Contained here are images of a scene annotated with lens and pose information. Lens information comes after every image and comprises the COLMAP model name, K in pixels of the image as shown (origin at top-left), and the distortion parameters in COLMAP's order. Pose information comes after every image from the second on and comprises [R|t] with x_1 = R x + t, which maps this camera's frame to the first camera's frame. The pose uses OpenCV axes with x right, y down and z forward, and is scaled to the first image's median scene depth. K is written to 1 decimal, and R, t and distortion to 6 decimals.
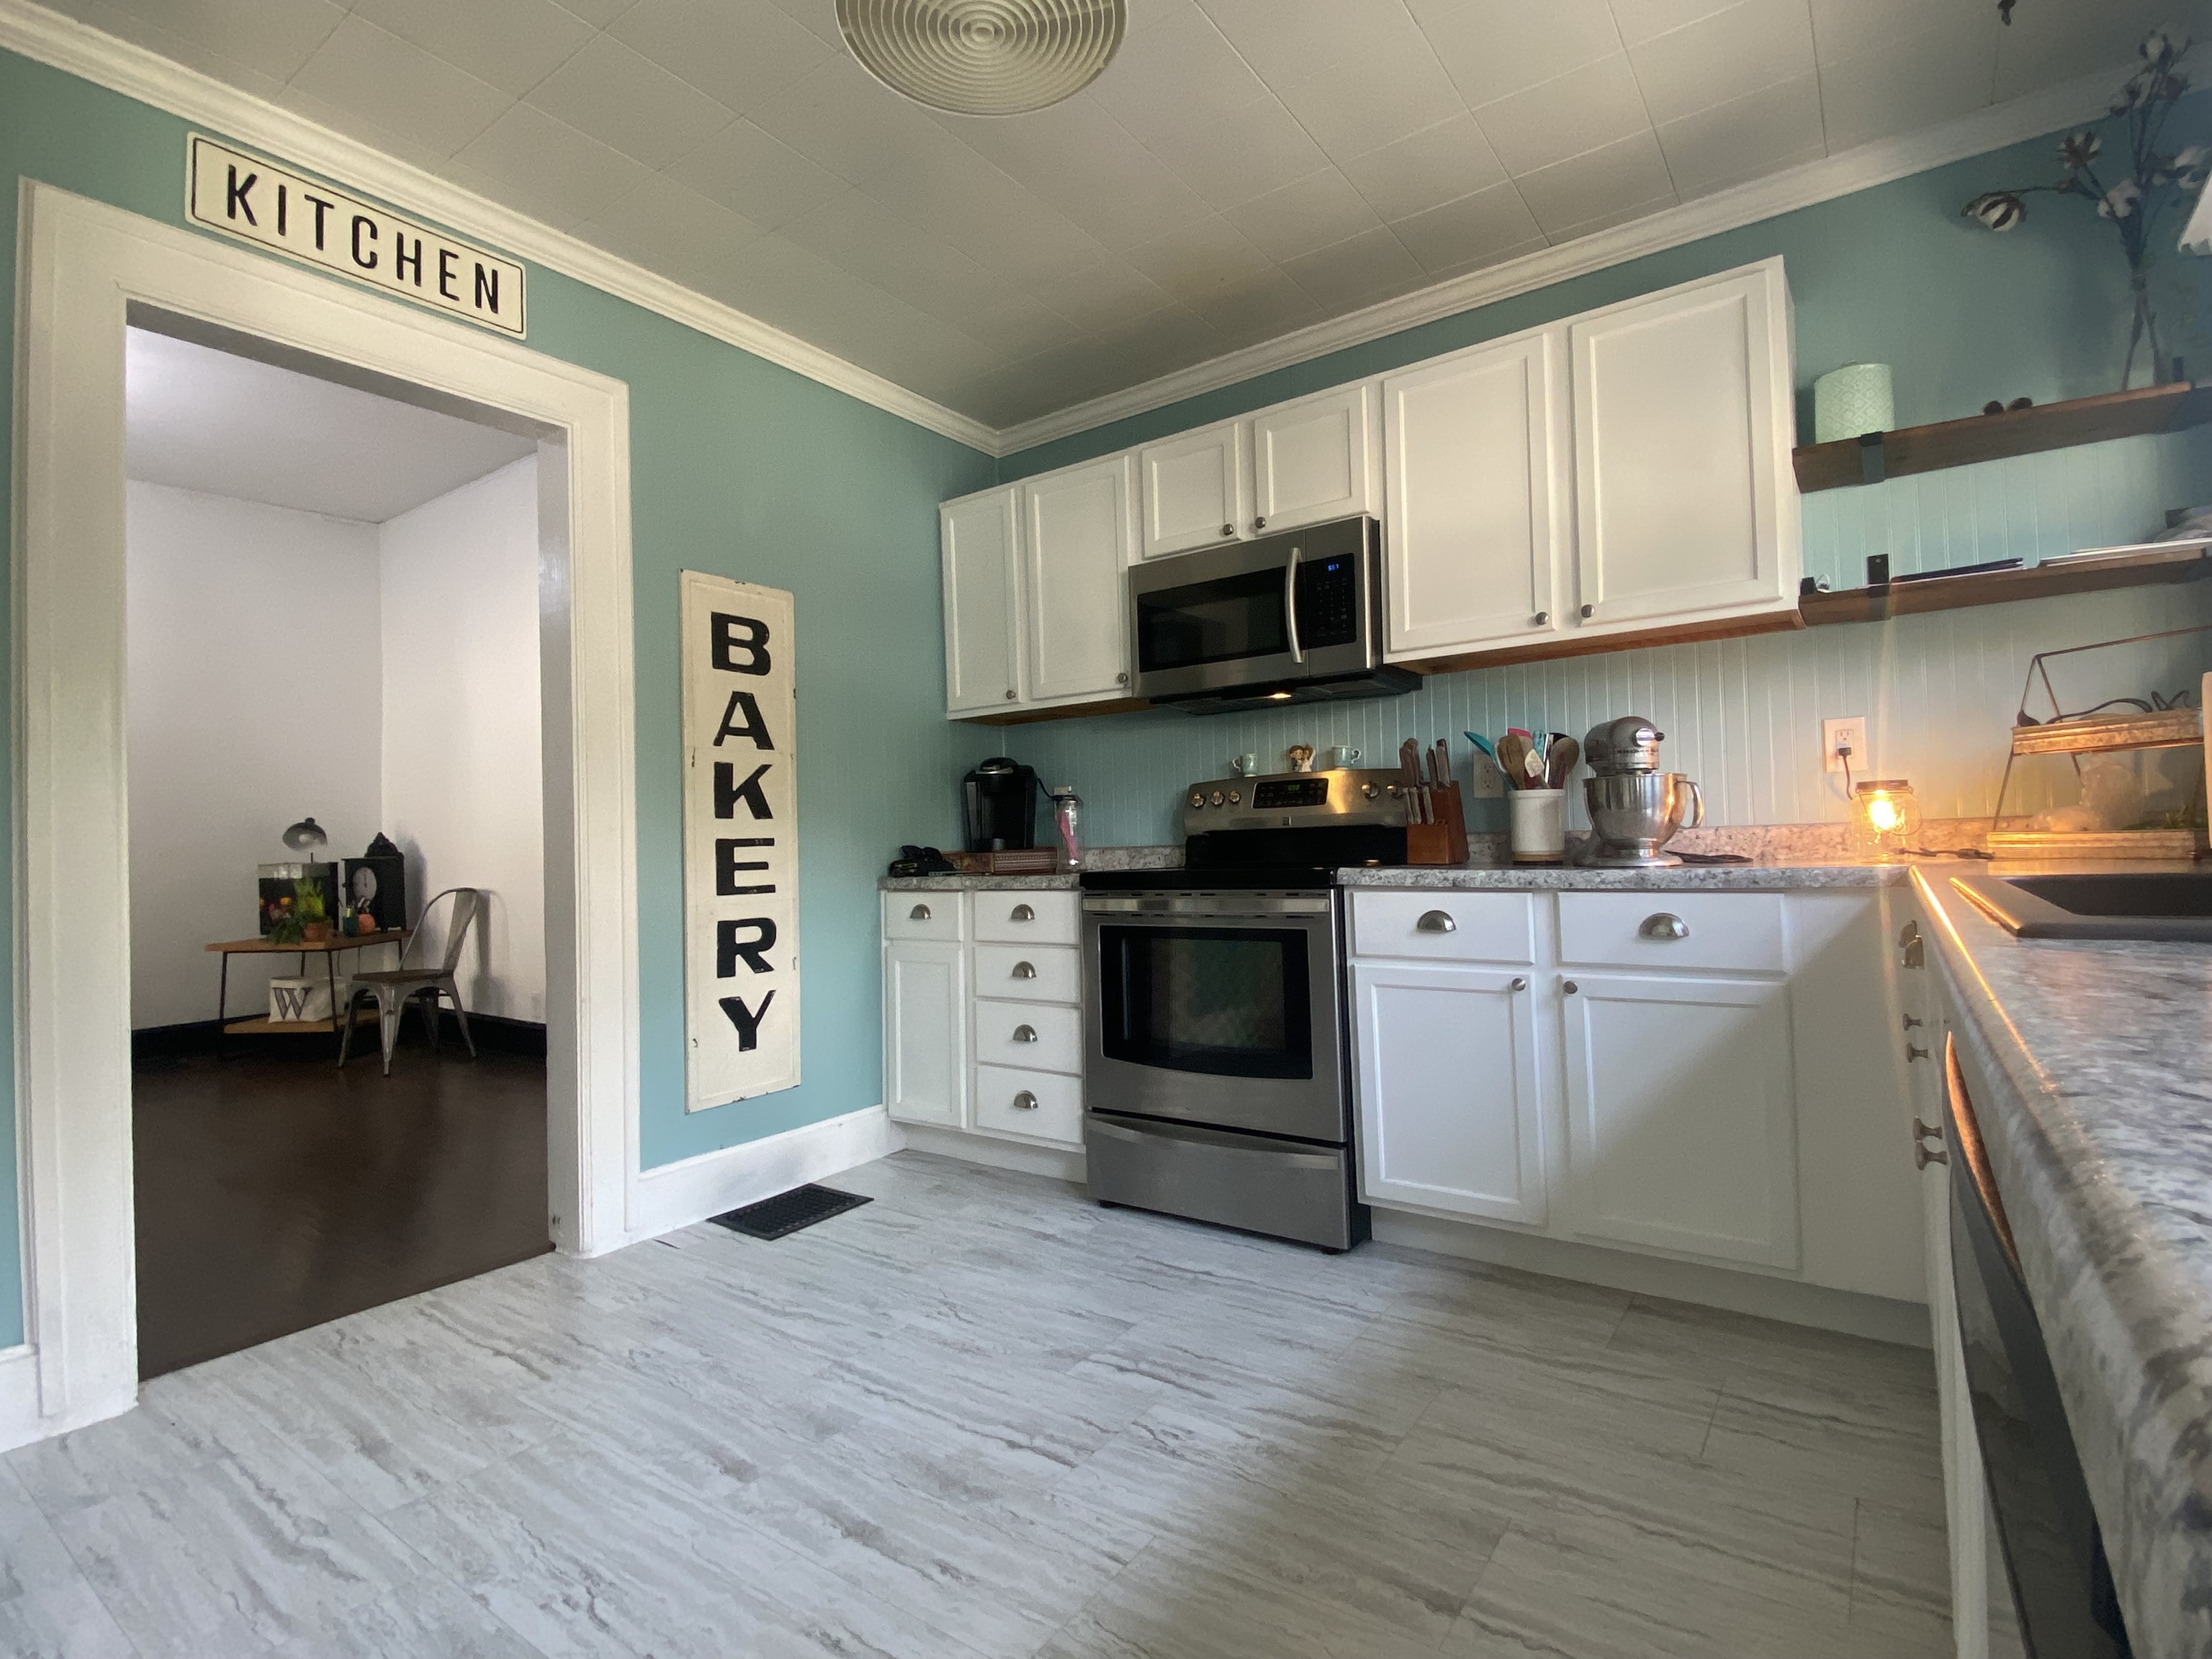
lens RADIAL K [[1067.1, 0, 1103.8], [0, 1067.1, 834.5], [0, 0, 1]] dist [0.002354, -0.000262]
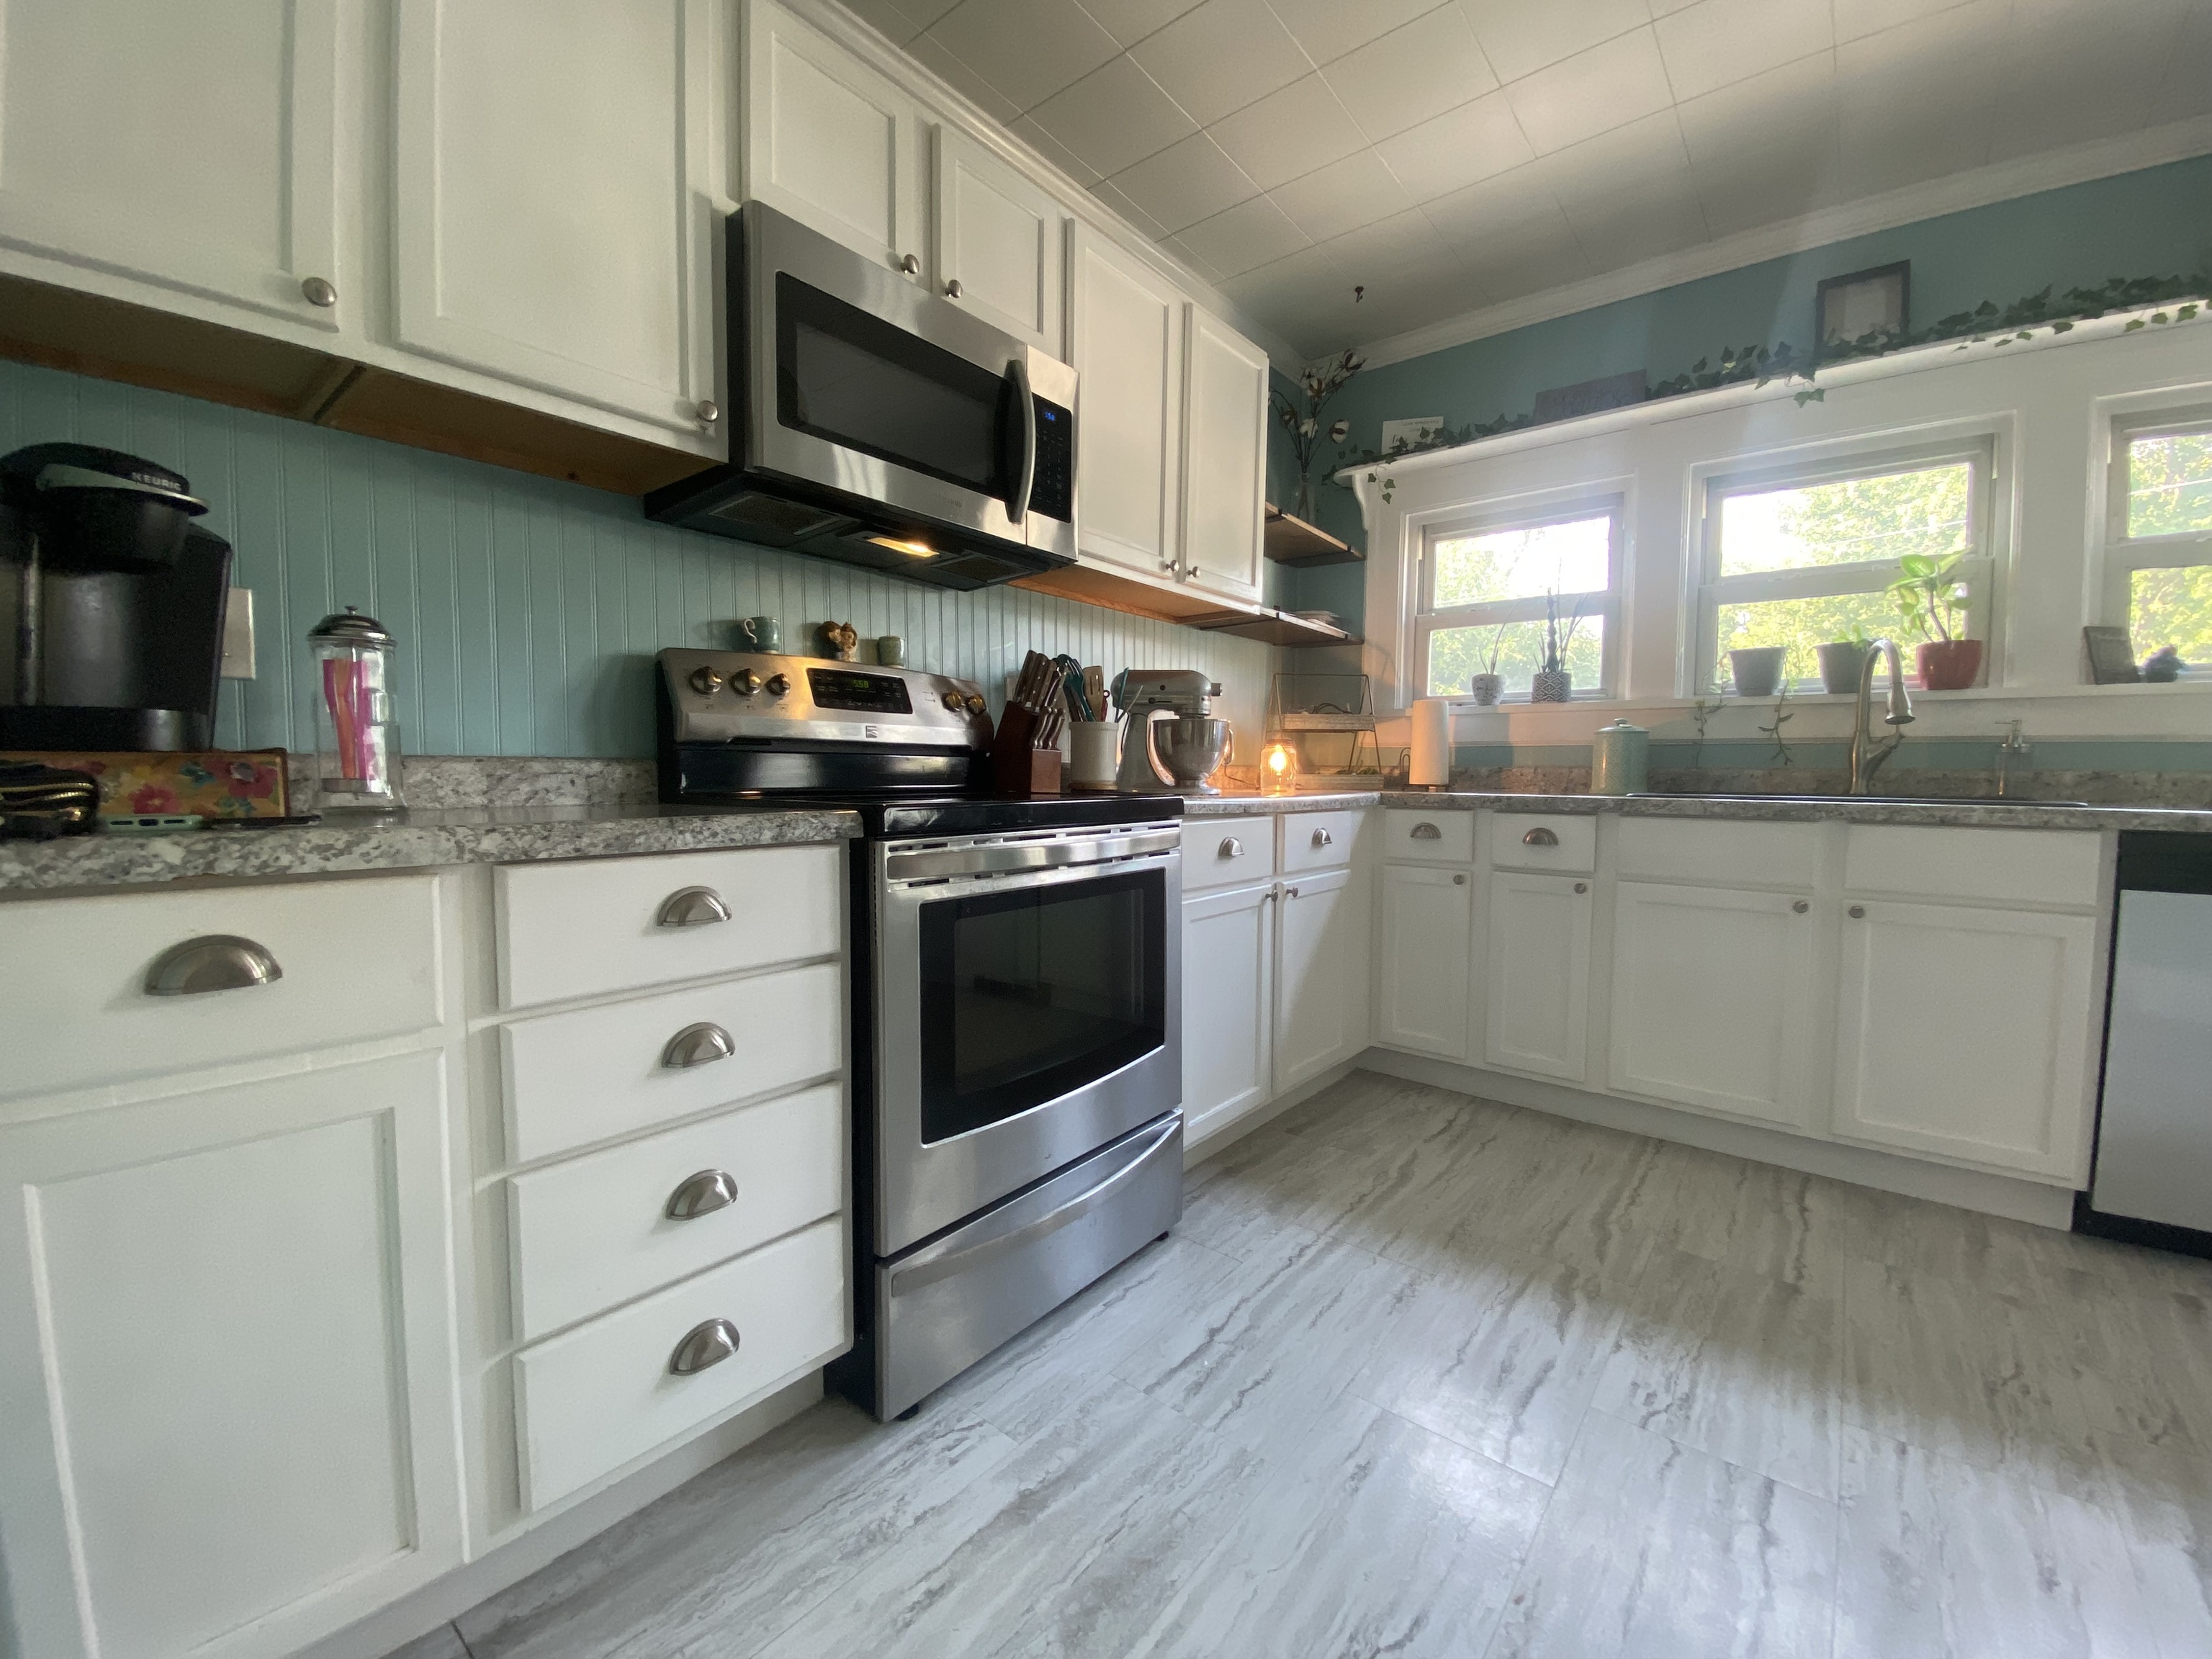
lens RADIAL K [[908.8, 0, 1103.9], [0, 908.8, 813.1], [0, 0, 1]] dist [-0.002582, -0.000811]
pose [[0.041696, -0.026903, 0.998768, -0.574383], [-0.037876, 0.998876, 0.028487, 0.028610], [-0.998412, -0.039017, 0.040630, 1.129854]]
